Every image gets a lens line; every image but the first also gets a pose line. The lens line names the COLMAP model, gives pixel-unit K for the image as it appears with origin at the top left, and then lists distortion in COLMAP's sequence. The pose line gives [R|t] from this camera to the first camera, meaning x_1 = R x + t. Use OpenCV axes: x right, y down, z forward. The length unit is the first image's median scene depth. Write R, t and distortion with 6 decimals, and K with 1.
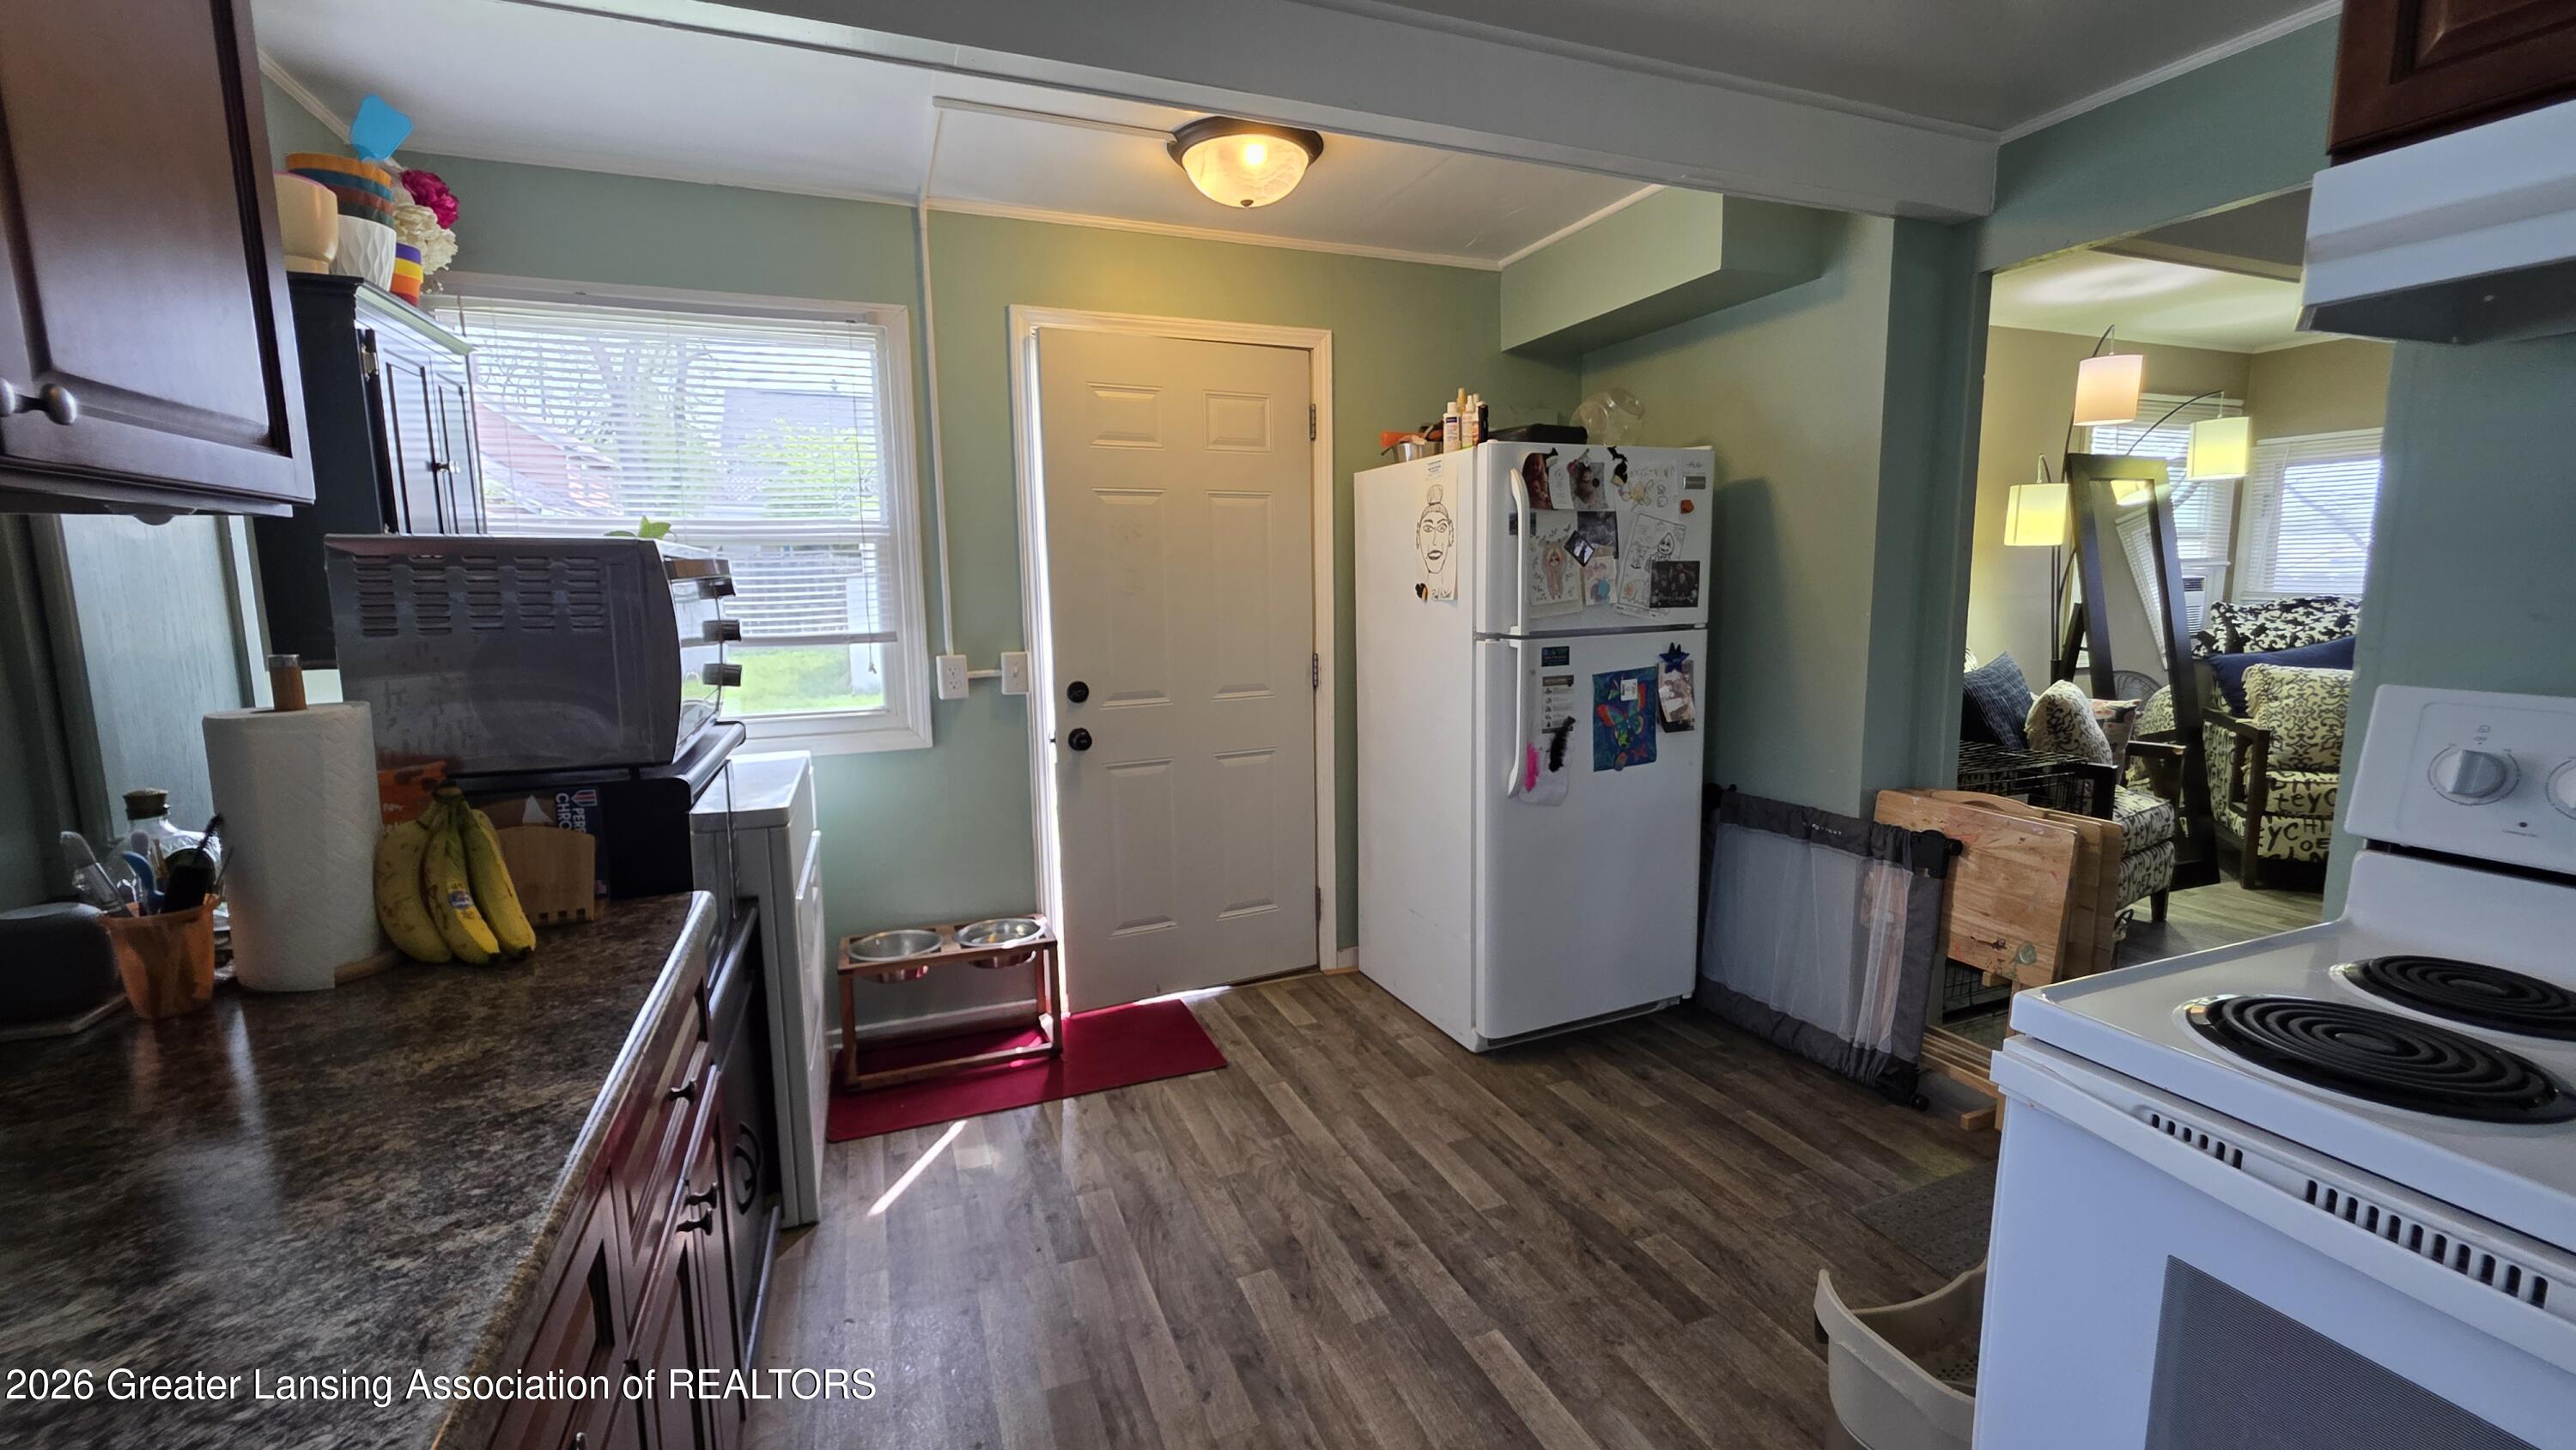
lens RADIAL K [[1036.0, 0, 1283.4], [0, 1036.0, 719.0], [0, 0, 1]] dist [-0.000488, -0.000208]
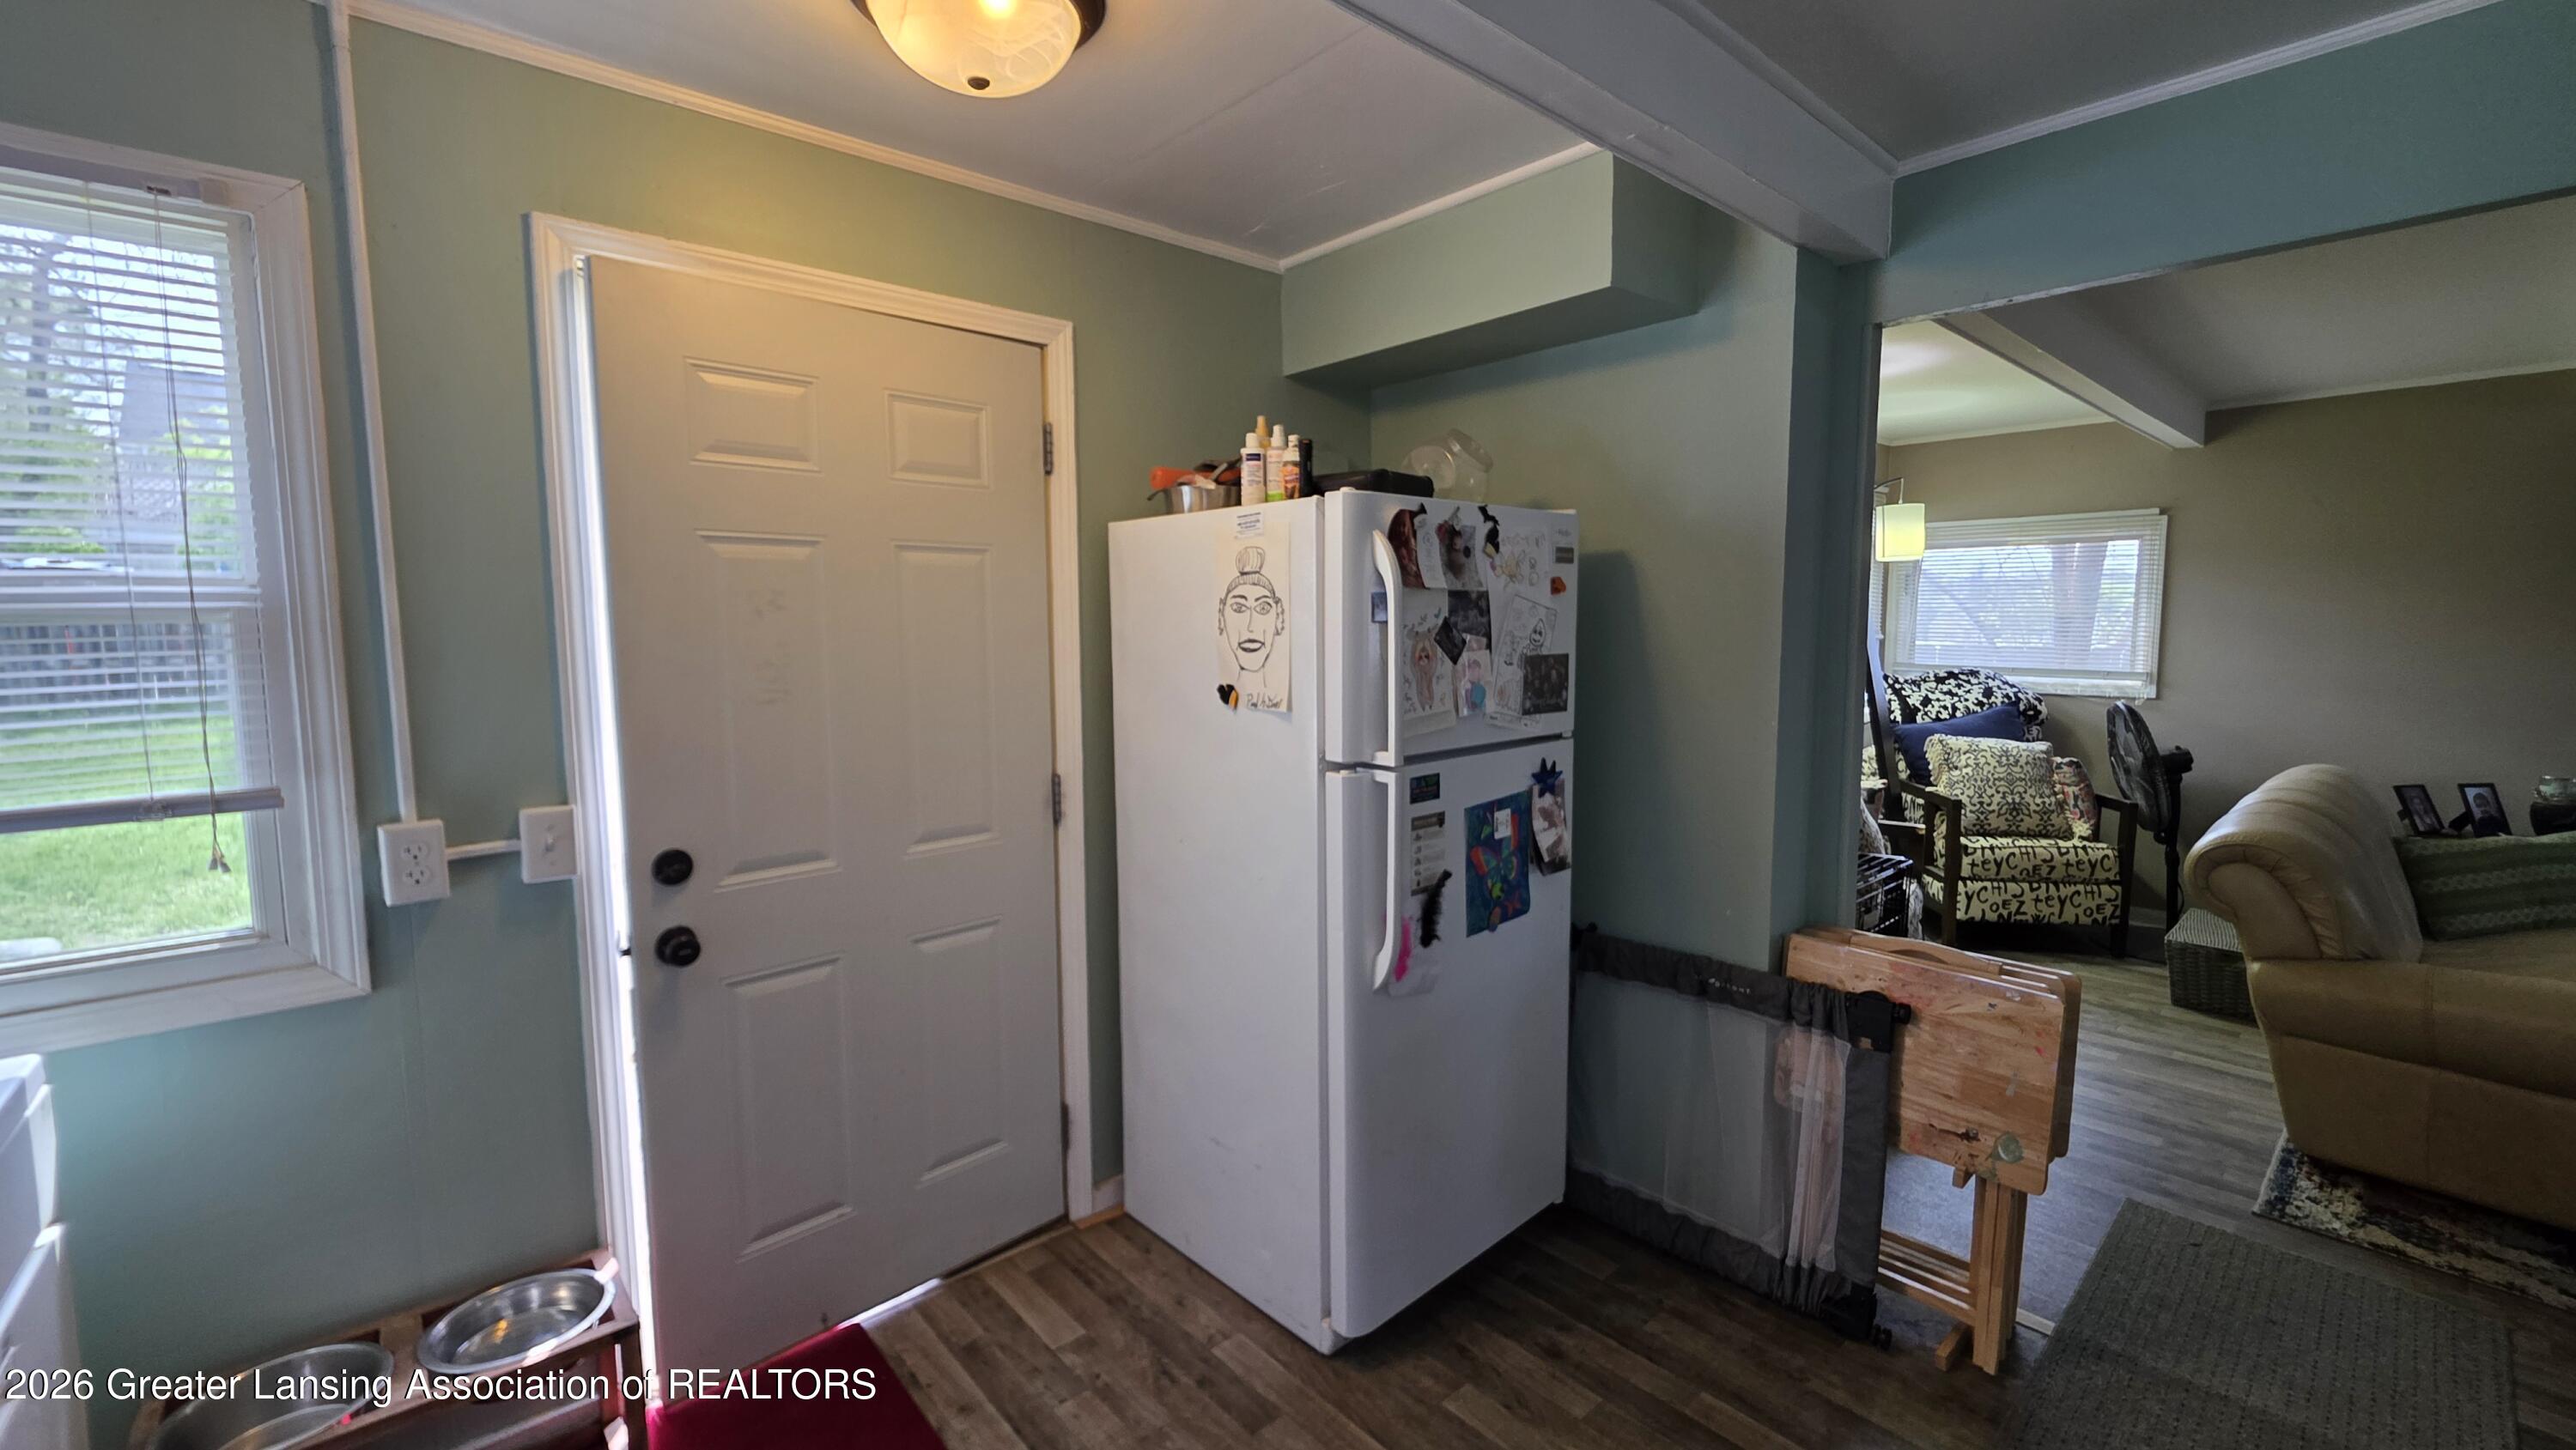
lens RADIAL K [[1042.8, 0, 1285.7], [0, 1042.8, 718.1], [0, 0, 1]] dist [0.001007, 0.000419]
pose [[0.941898, -0.020701, 0.335260, -0.069229], [0.035131, 0.998696, -0.037033, -0.082005], [-0.334057, 0.046660, 0.941397, 0.327868]]
